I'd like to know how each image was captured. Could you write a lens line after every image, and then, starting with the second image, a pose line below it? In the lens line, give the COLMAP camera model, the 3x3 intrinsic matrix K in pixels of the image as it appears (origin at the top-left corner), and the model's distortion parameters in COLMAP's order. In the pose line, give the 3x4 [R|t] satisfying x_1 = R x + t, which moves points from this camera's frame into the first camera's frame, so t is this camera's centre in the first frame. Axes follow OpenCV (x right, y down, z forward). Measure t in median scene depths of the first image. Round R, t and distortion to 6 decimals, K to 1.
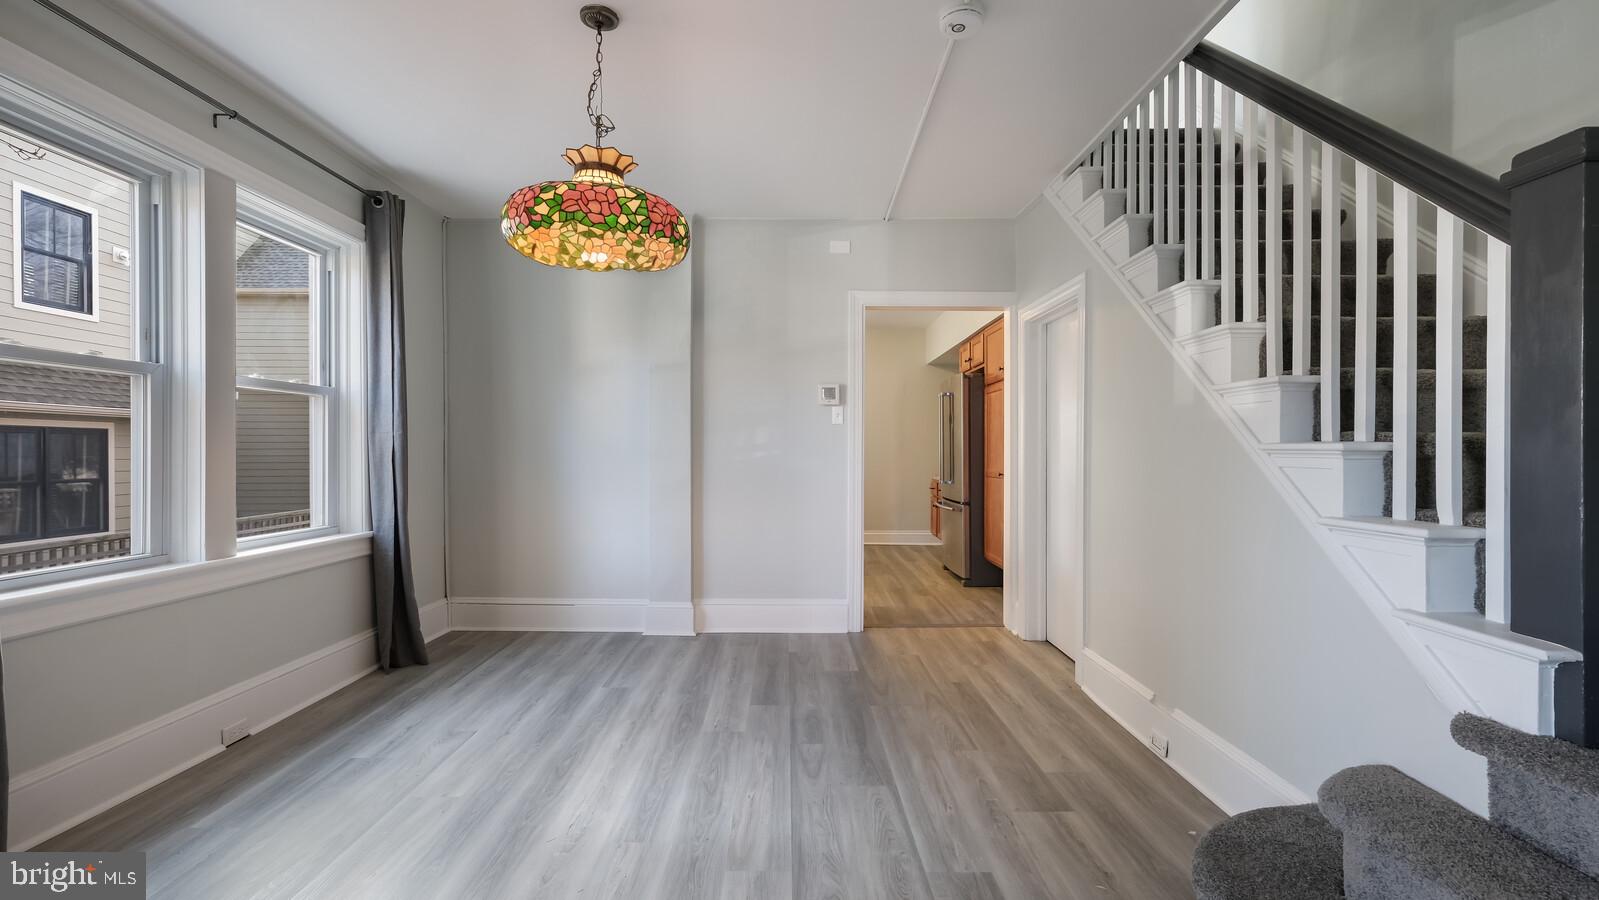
lens RADIAL K [[706.5, 0, 809.7], [0, 706.5, 458.5], [0, 0, 1]] dist [0.001989, -0.001156]
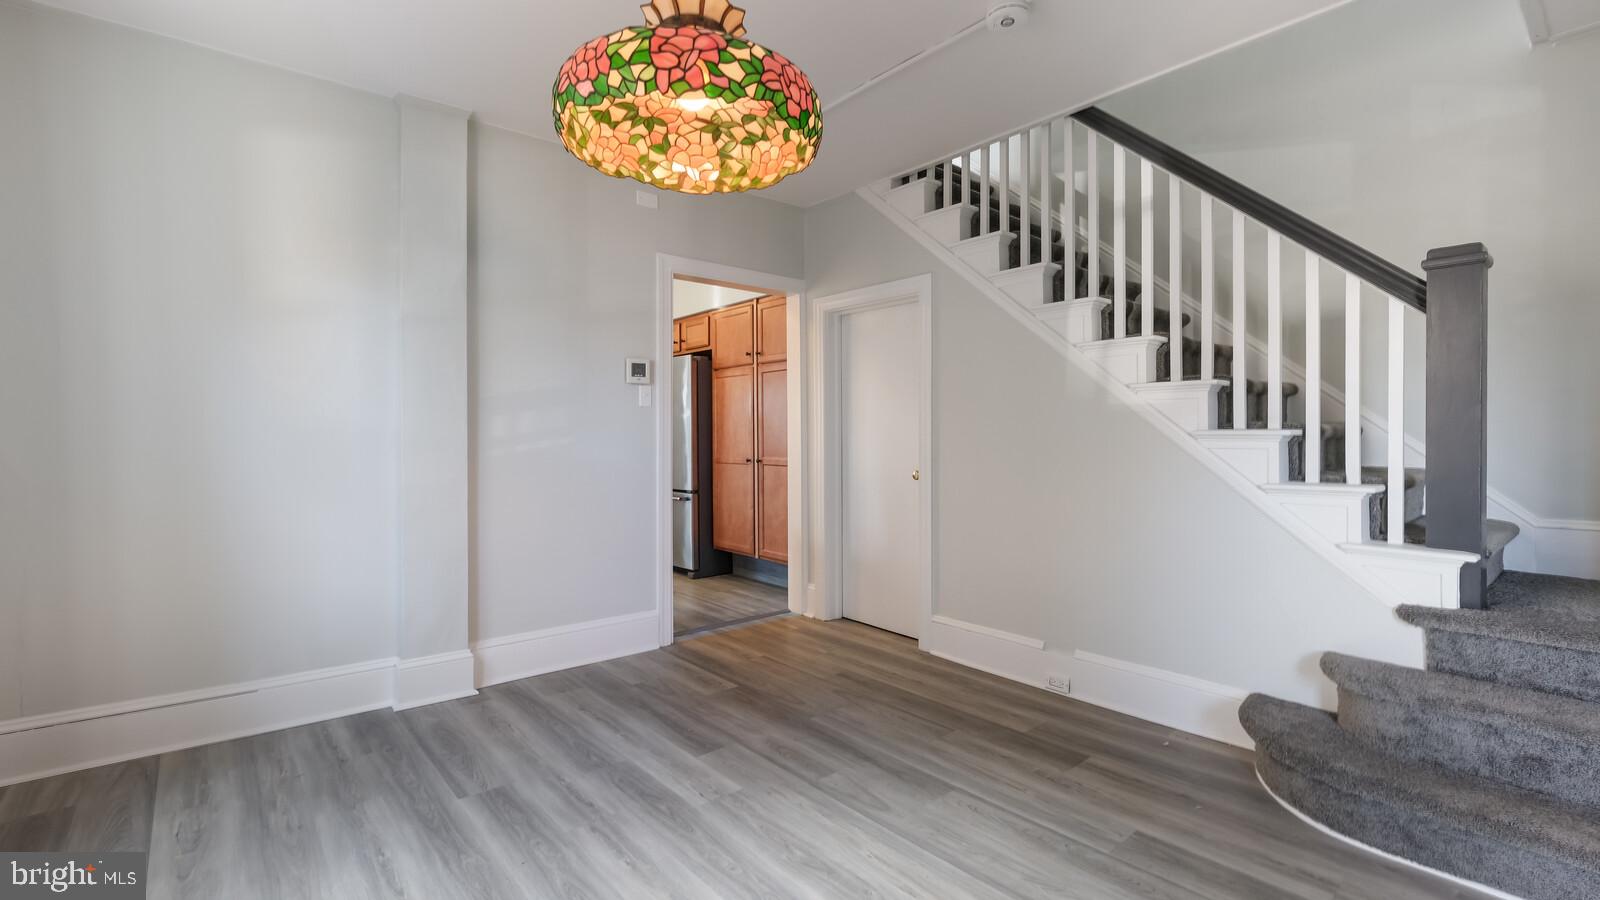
lens RADIAL K [[707.0, 0, 808.0], [0, 707.0, 441.6], [0, 0, 1]] dist [0.001989, -0.001156]
pose [[0.766432, -0.009368, 0.642257, -0.508743], [0.011241, 0.999936, 0.001170, -0.007130], [-0.642227, 0.006323, 0.766488, 0.310356]]
